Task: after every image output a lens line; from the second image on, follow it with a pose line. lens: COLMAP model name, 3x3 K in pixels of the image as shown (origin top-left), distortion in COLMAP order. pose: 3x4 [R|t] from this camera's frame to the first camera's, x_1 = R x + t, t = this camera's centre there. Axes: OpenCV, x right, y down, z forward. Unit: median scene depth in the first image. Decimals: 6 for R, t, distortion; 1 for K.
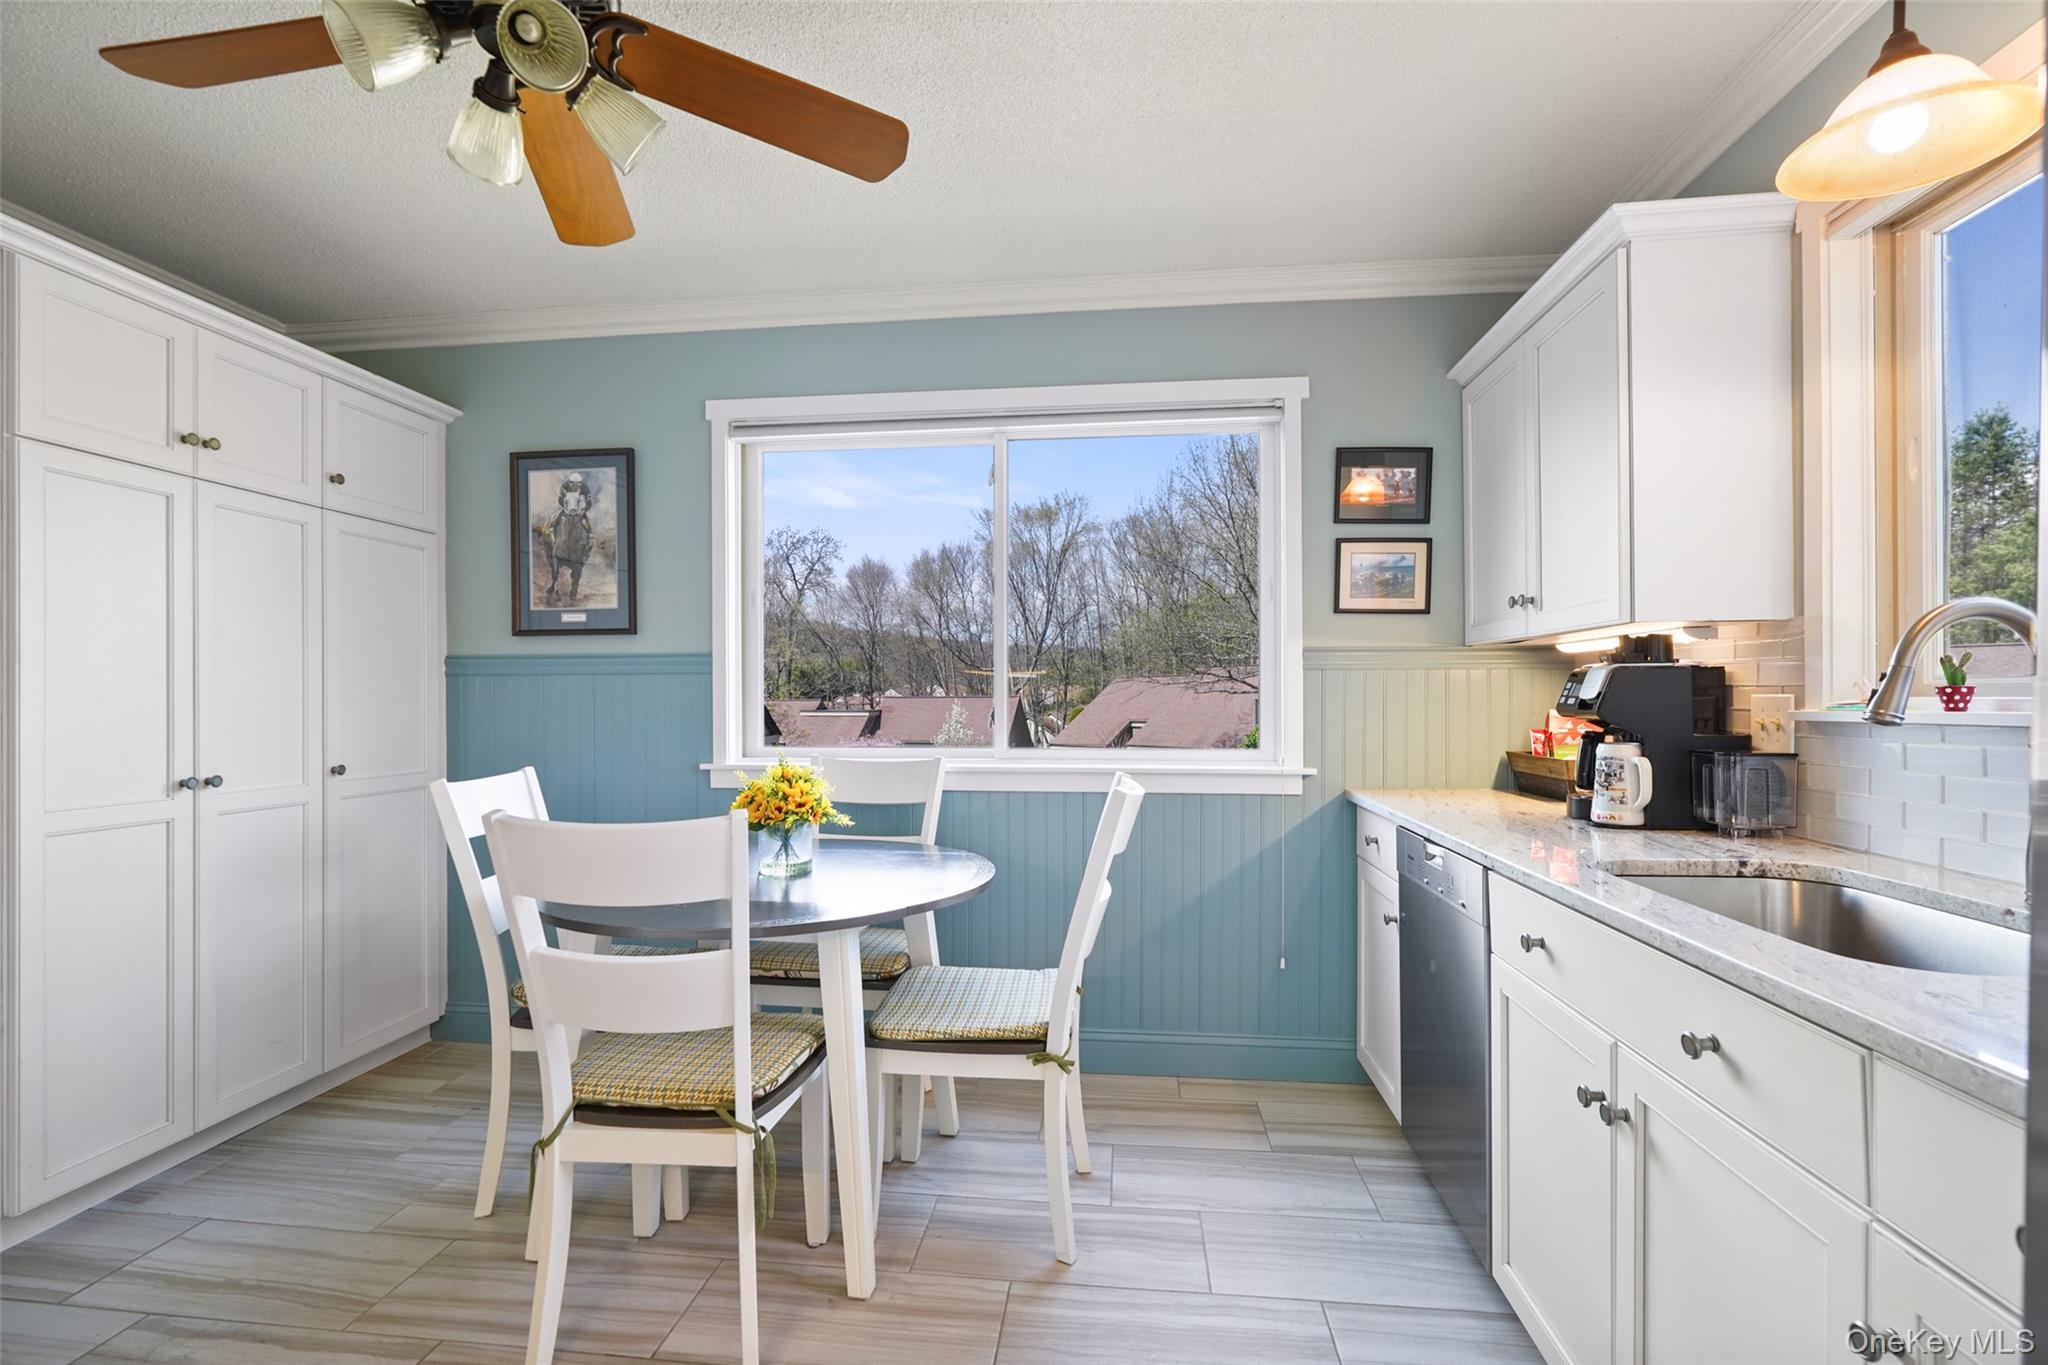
lens RADIAL K [[932.0, 0, 1023.0], [0, 932.0, 698.9], [0, 0, 1]] dist [-0.014181, 0.005473]
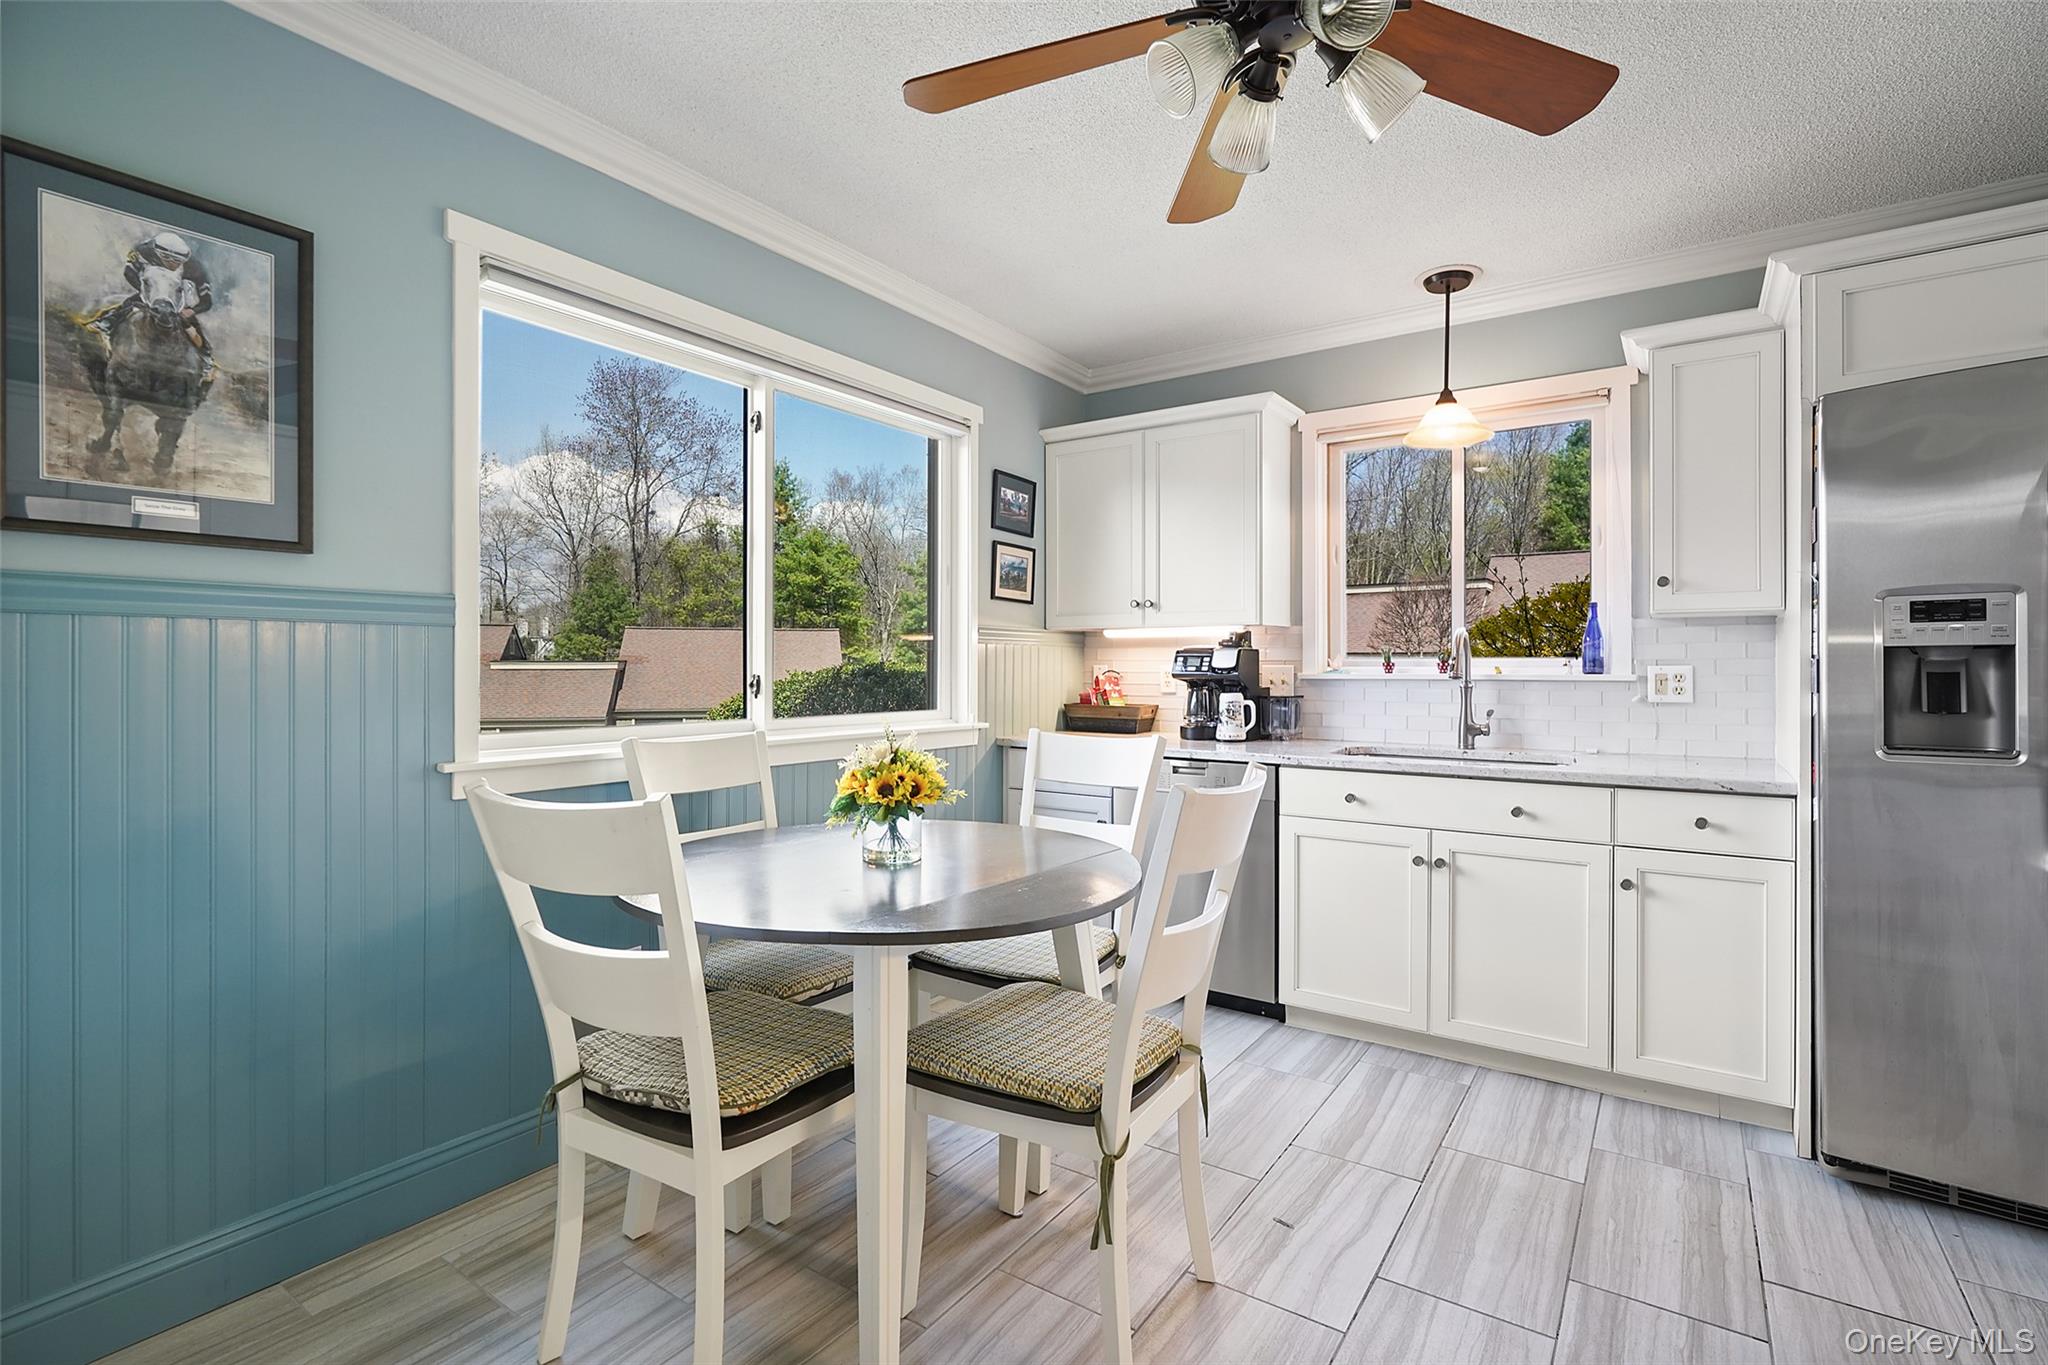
lens RADIAL K [[932.0, 0, 1012.5], [0, 932.0, 668.0], [0, 0, 1]] dist [-0.014181, 0.005473]
pose [[0.493543, 0.001475, 0.869720, -0.703945], [-0.002340, 0.999997, -0.000369, 0.001469], [-0.869718, -0.001853, 0.493545, 0.329450]]
